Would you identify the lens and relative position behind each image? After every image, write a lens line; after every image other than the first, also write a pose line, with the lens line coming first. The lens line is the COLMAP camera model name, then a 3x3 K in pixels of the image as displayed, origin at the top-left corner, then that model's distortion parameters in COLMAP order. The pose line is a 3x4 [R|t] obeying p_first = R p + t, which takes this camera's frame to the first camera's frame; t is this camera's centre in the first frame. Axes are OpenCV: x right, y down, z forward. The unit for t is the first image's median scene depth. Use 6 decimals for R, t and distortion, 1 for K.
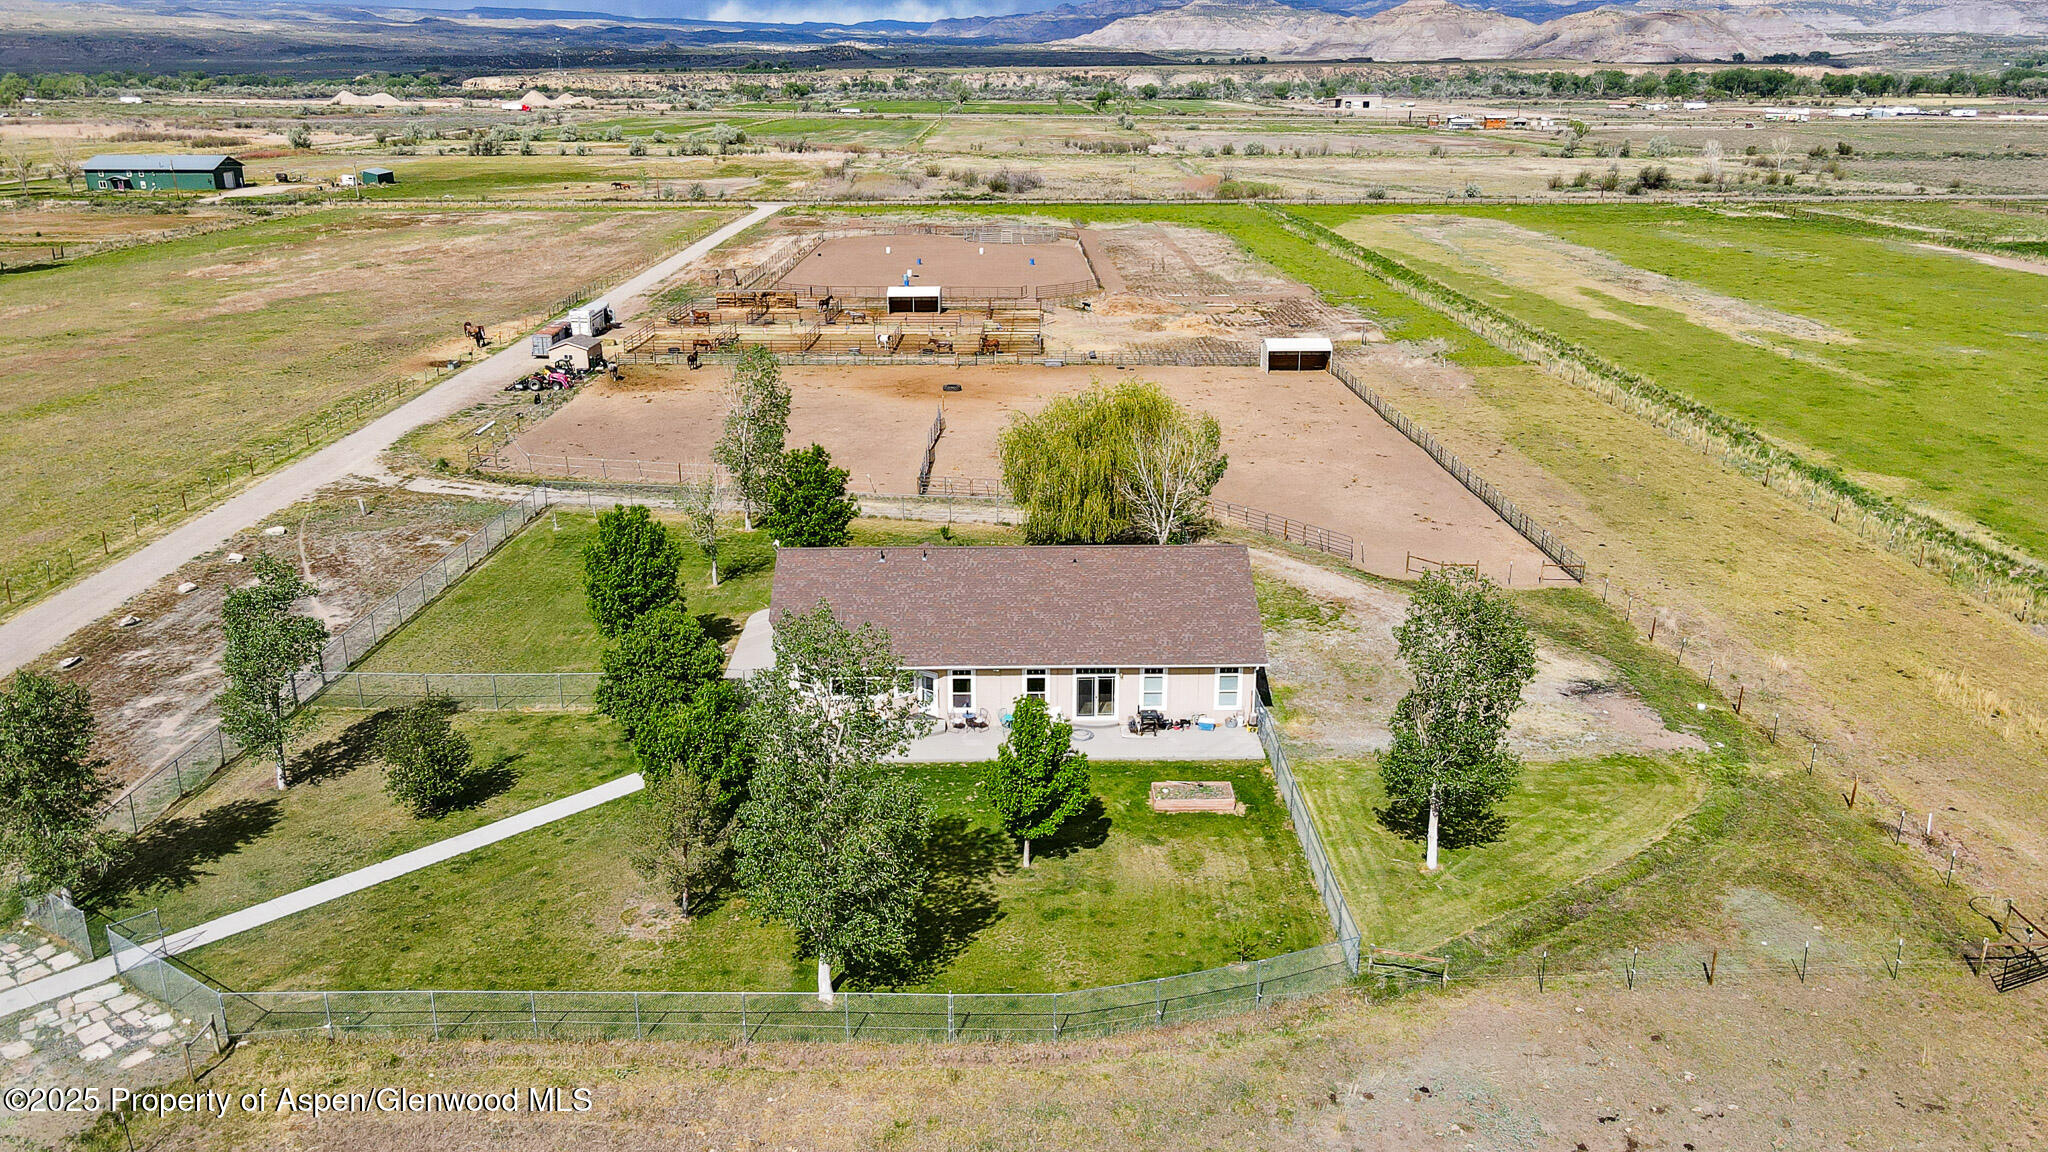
lens RADIAL K [[1517.5, 0, 1017.2], [0, 1517.5, 563.5], [0, 0, 1]] dist [-0.011642, 0.049850]
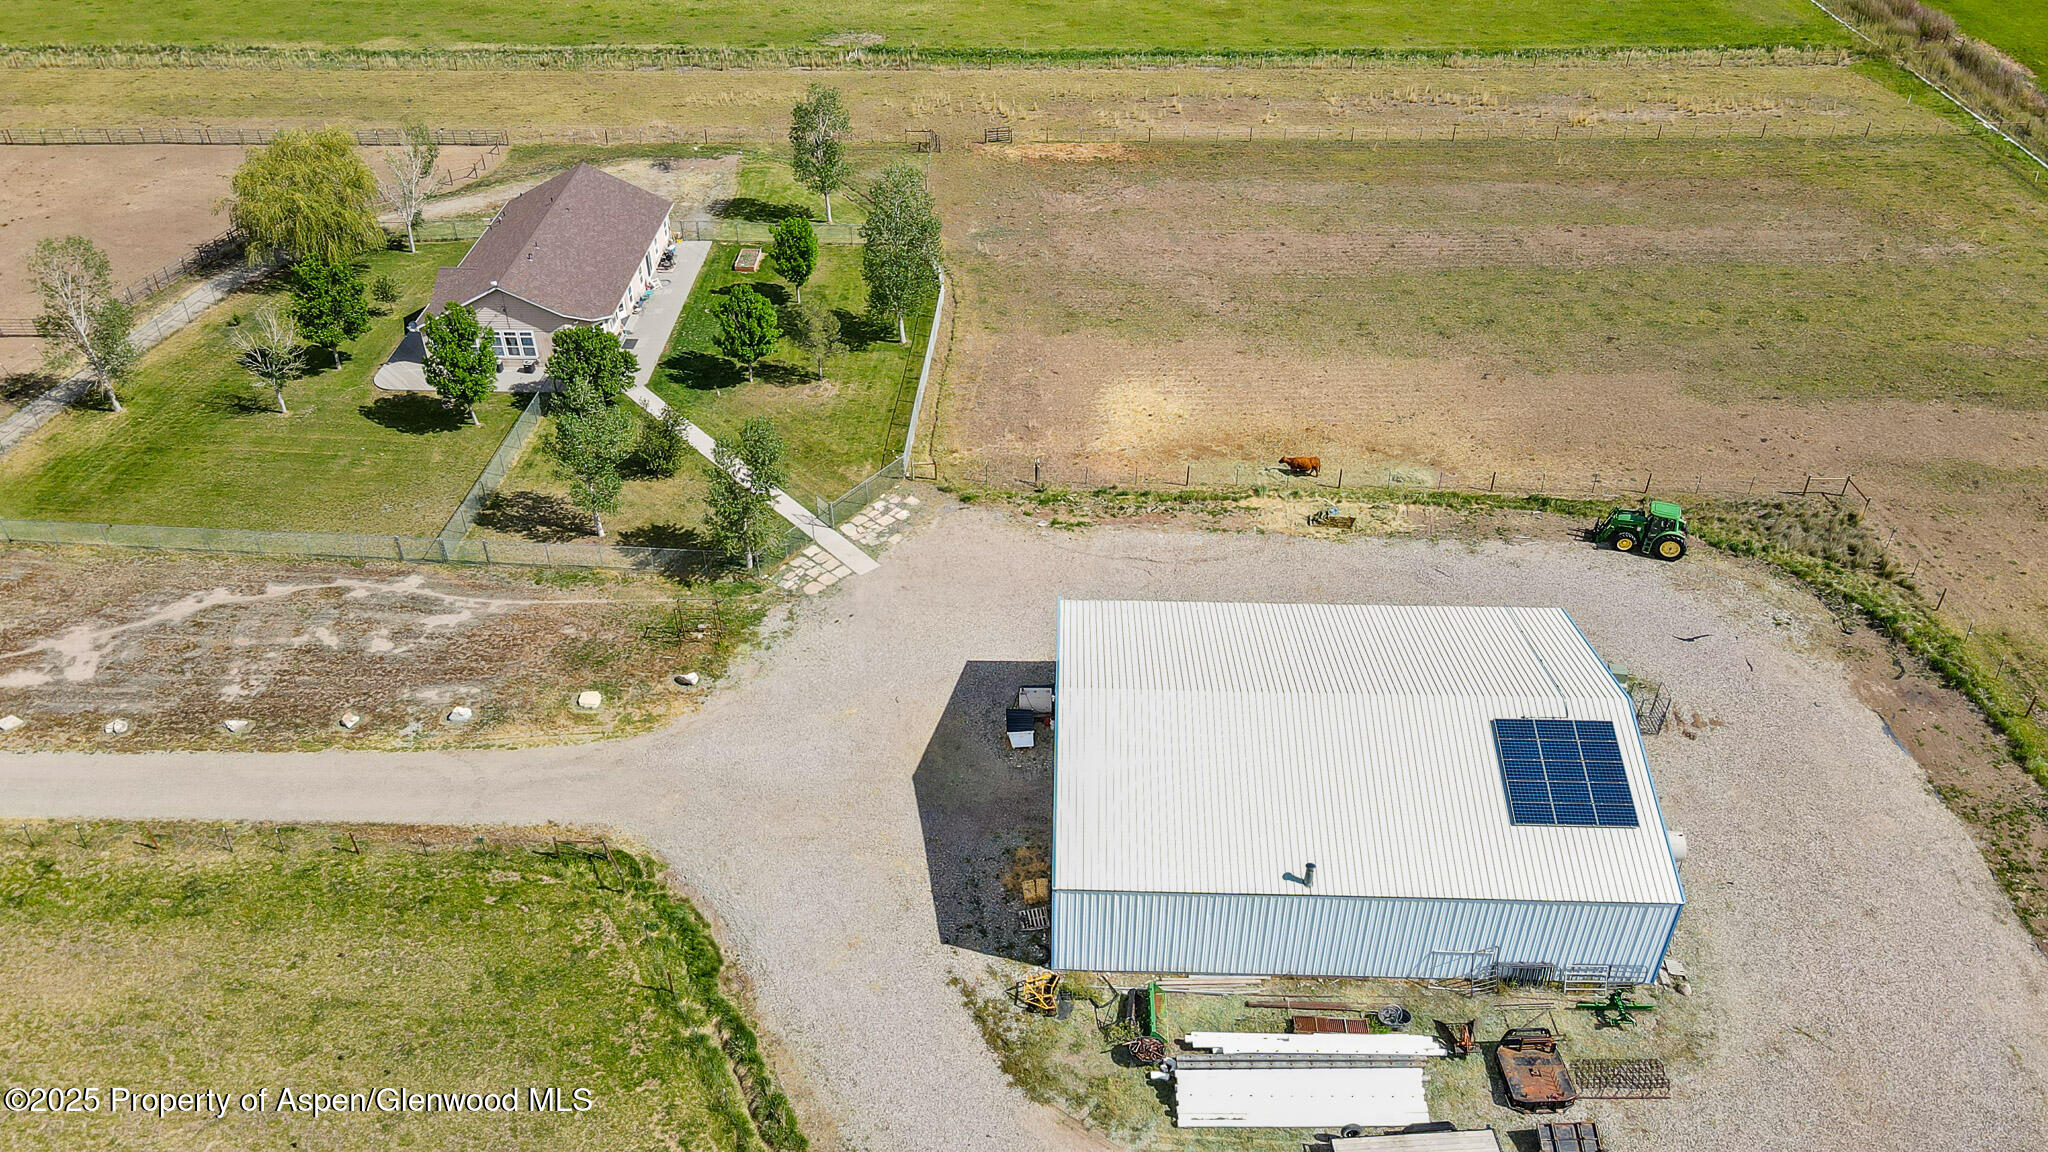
lens RADIAL K [[1517.5, 0, 1017.2], [0, 1517.5, 563.5], [0, 0, 1]] dist [-0.011642, 0.049850]
pose [[0.049852, -0.589821, 0.805994, -0.612597], [0.319648, 0.773973, 0.546618, -0.183807], [-0.946224, 0.230384, 0.227119, 0.114591]]
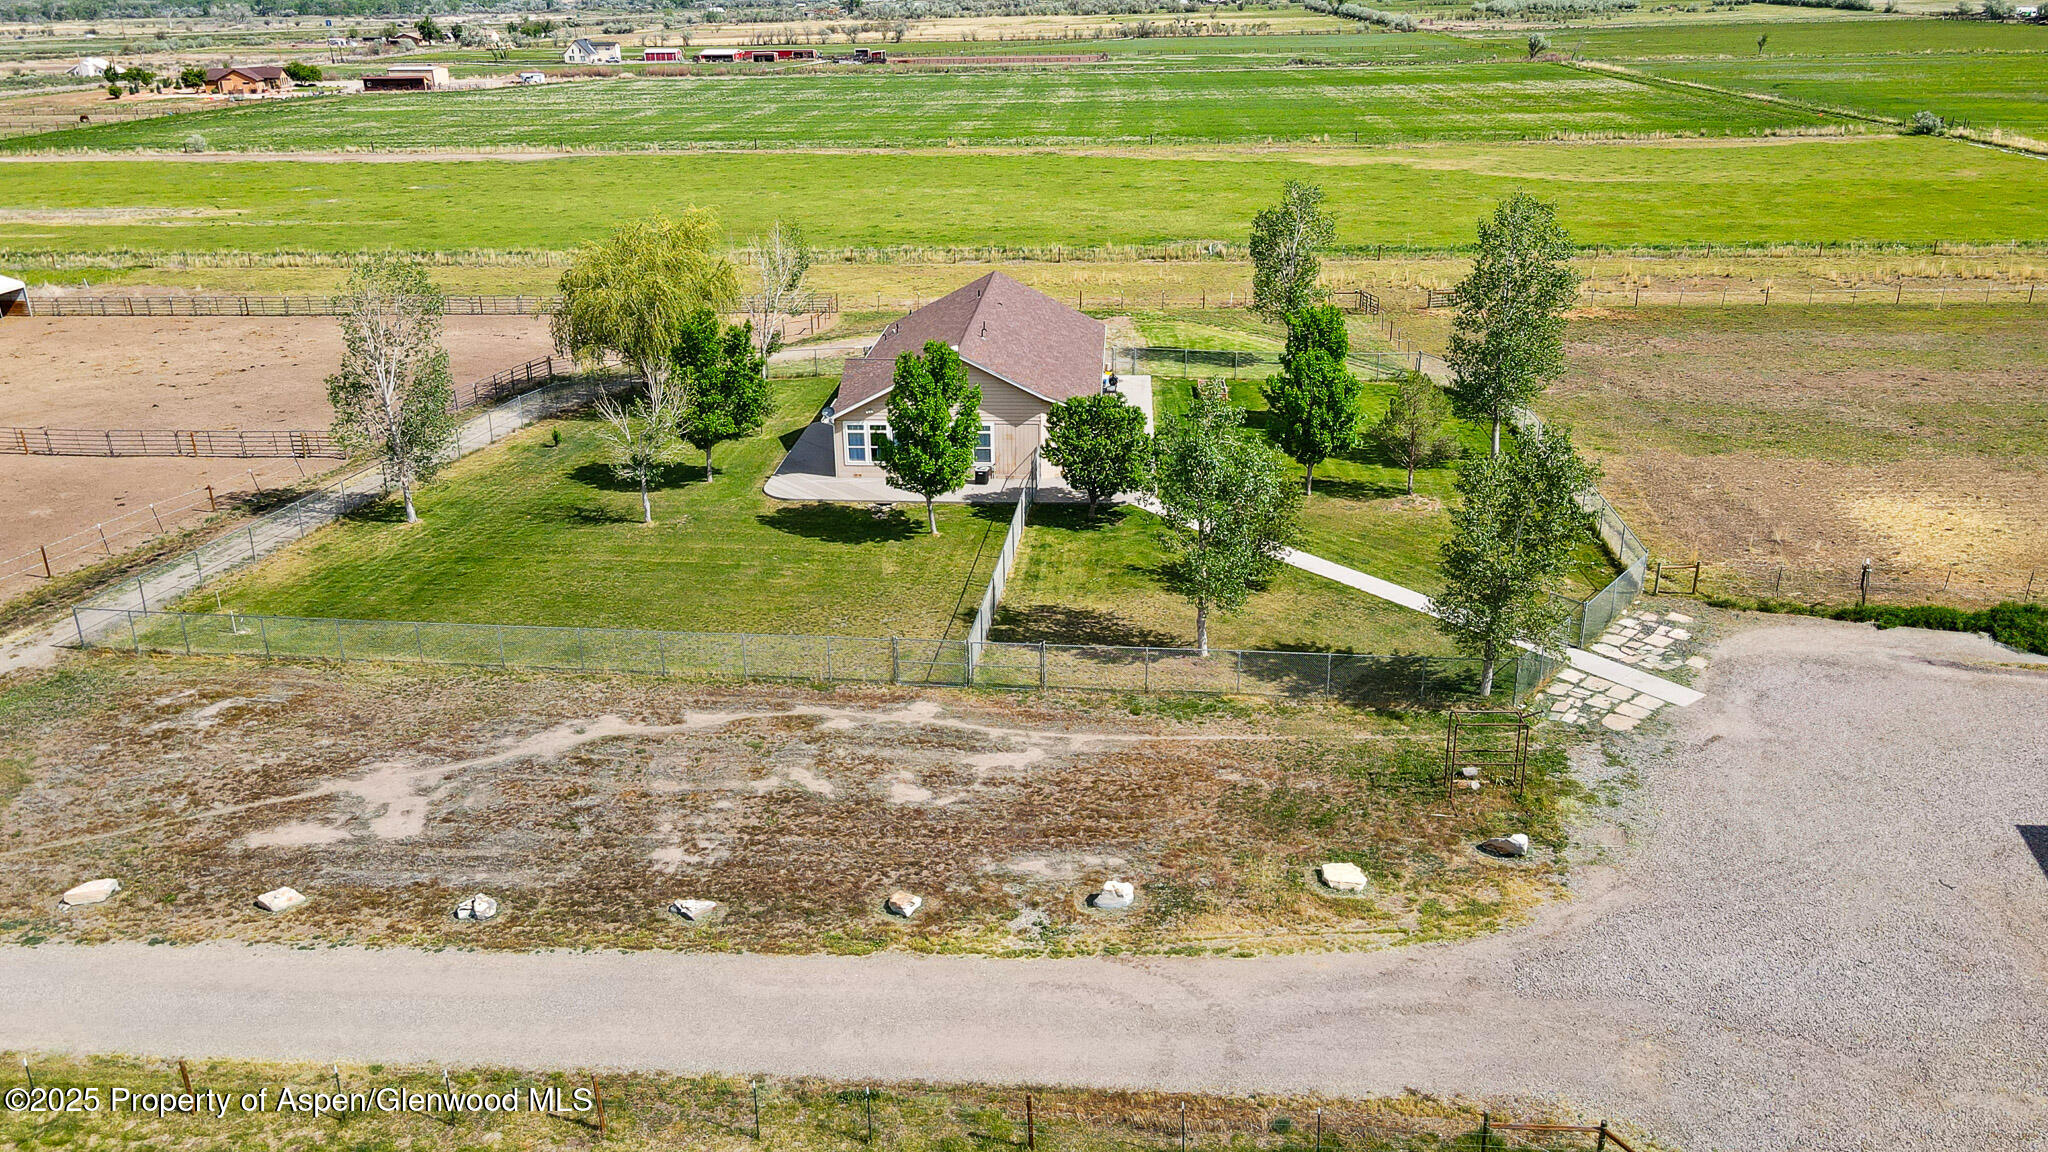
lens RADIAL K [[1506.9, 0, 1017.3], [0, 1506.9, 576.7], [0, 0, 1]] dist [0.007291, 0.002842]
pose [[0.086368, -0.364253, 0.927287, -0.484394], [0.323927, 0.890459, 0.319616, -0.078913], [-0.942132, 0.272768, 0.194898, 0.343081]]
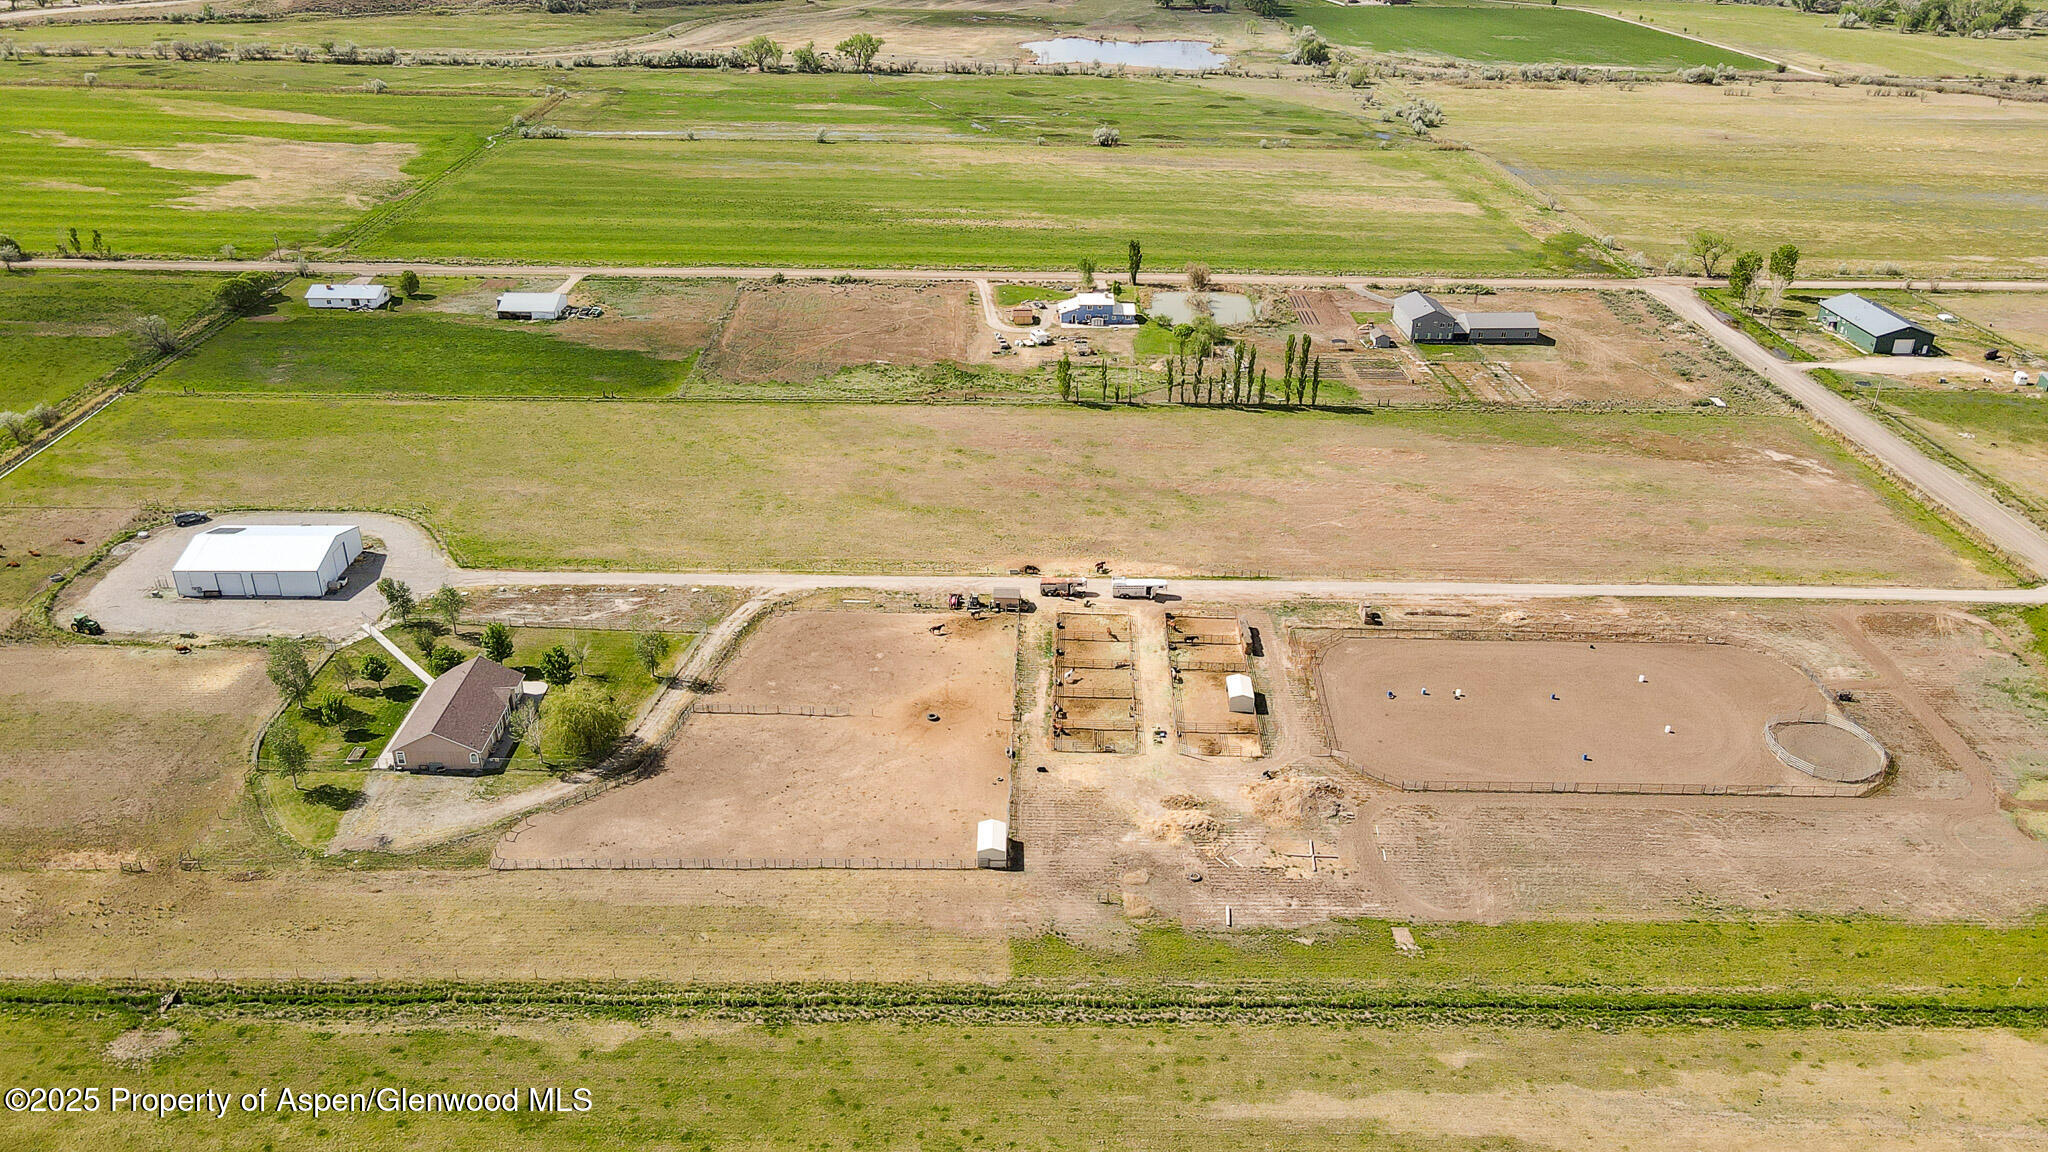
lens RADIAL K [[1517.5, 0, 1017.2], [0, 1517.5, 563.5], [0, 0, 1]] dist [-0.011642, 0.049850]
pose [[-0.009698, 0.440521, -0.897690, 1.151982], [-0.319972, 0.849164, 0.420165, -0.826540], [0.947377, 0.291310, 0.132719, 0.686445]]
